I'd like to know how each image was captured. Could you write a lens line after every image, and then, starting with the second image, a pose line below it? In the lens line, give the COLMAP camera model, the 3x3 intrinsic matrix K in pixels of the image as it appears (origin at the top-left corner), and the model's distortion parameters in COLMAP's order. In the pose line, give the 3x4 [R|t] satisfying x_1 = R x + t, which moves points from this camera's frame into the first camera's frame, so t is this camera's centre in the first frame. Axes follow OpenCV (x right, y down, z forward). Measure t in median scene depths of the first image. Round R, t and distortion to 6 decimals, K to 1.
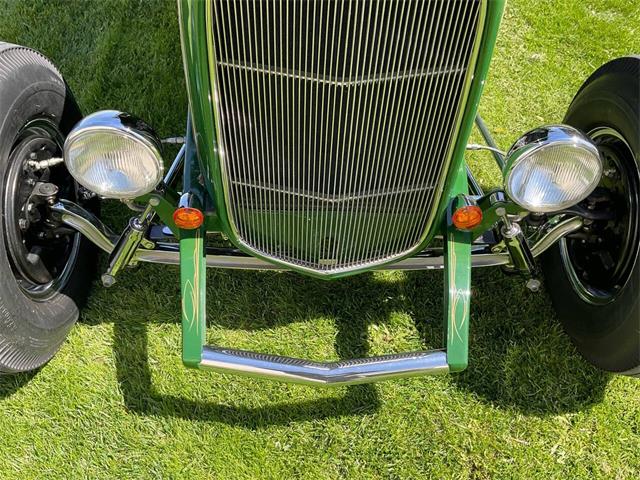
lens RADIAL K [[584.1, 0, 320.0], [0, 584.1, 240.0], [0, 0, 1]] dist [0.097988, -0.197135]
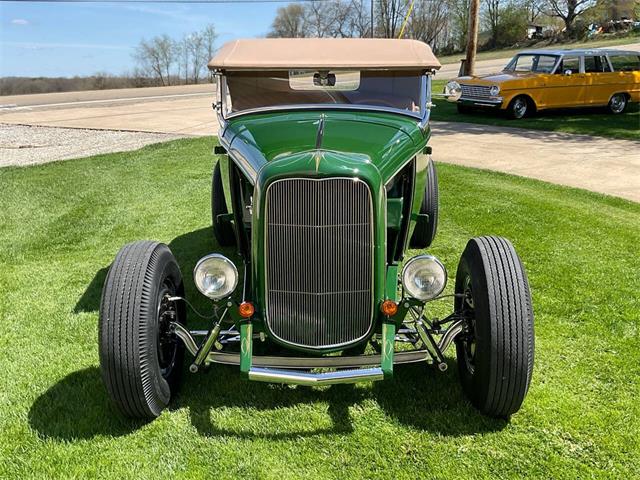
lens RADIAL K [[713.6, 0, 318.9], [0, 713.6, 233.1], [0, 0, 1]] dist [0.129470, -0.302417]
pose [[0.998626, -0.034015, -0.039856, 0.105765], [0.002714, 0.793206, -0.608948, 1.051820], [0.052327, 0.608003, 0.792208, -0.899810]]
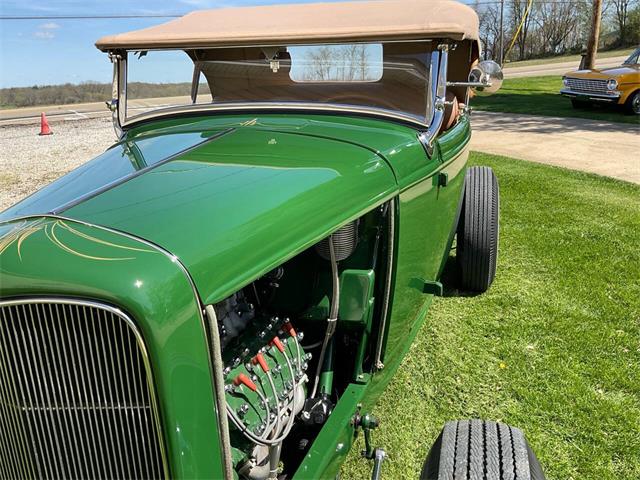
lens RADIAL K [[584.1, 0, 320.0], [0, 584.1, 240.0], [0, 0, 1]] dist [0.097988, -0.197135]
pose [[0.965959, 0.010465, -0.258483, 0.517998], [-0.155533, 0.821920, -0.547957, -0.022569], [0.206718, 0.569507, 0.795568, 0.100224]]
